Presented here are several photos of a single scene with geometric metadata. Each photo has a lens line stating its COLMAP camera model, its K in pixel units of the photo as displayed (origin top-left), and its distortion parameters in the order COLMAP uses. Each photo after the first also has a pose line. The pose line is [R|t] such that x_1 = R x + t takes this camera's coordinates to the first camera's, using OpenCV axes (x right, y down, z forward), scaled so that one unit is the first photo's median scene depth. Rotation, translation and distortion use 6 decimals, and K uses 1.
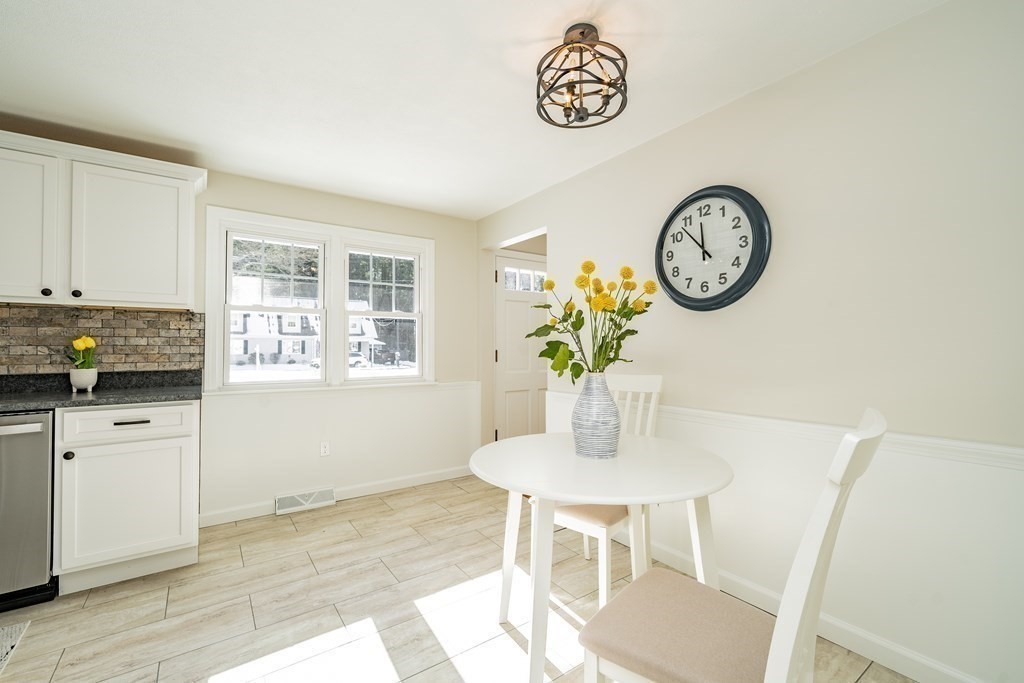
lens RADIAL K [[440.3, 0, 518.1], [0, 440.3, 339.4], [0, 0, 1]] dist [0.000217, 0.000175]
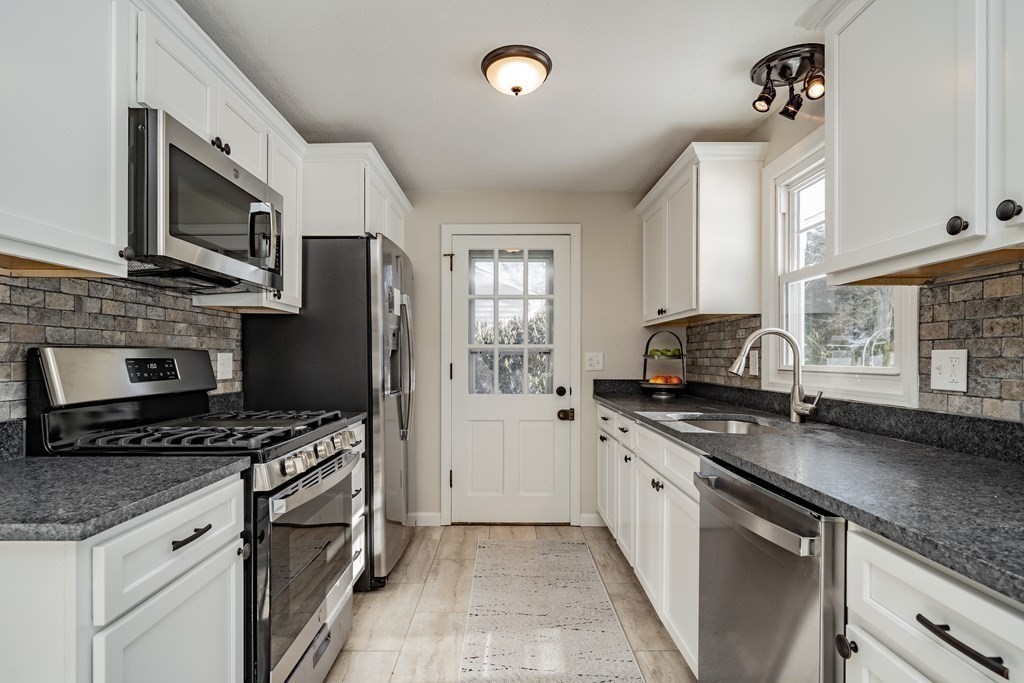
lens RADIAL K [[512.7, 0, 505.3], [0, 512.7, 357.3], [0, 0, 1]] dist [0.002093, -0.000296]
pose [[-0.588625, -0.000379, -0.808406, -0.382251], [0.011445, 0.999896, -0.008802, 0.010747], [0.808325, -0.014434, -0.588559, 0.803402]]
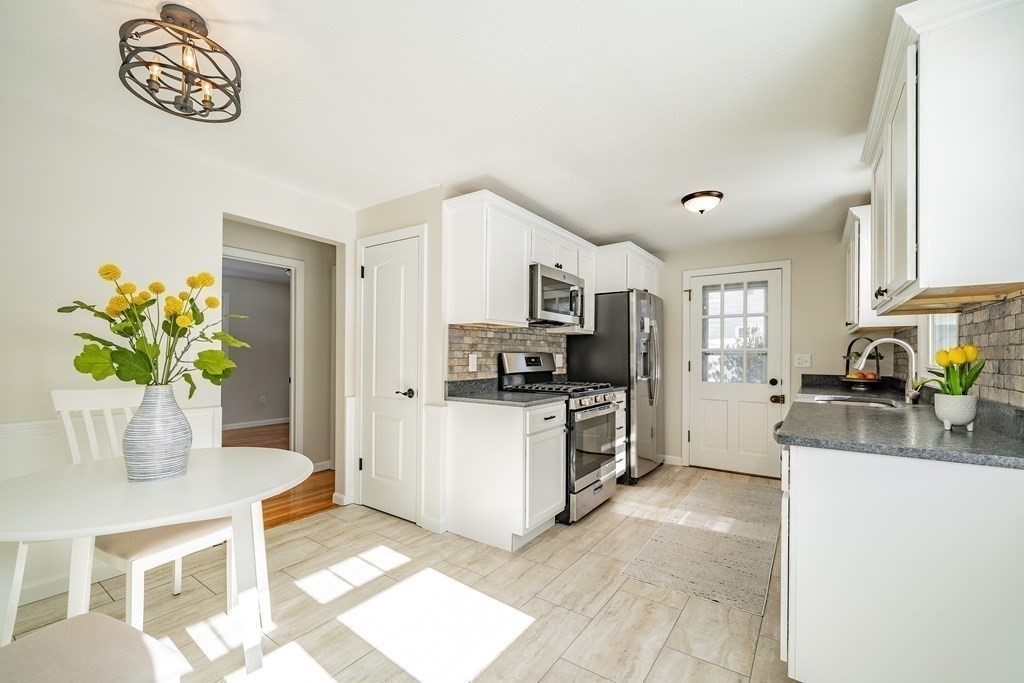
lens RADIAL K [[432.5, 0, 505.4], [0, 432.5, 355.1], [0, 0, 1]] dist [0.000854, 0.000072]
pose [[-0.949022, -0.005739, -0.315157, -0.132335], [-0.000869, 0.999878, -0.015590, 0.016897], [0.315208, -0.014521, -0.948912, 1.319465]]
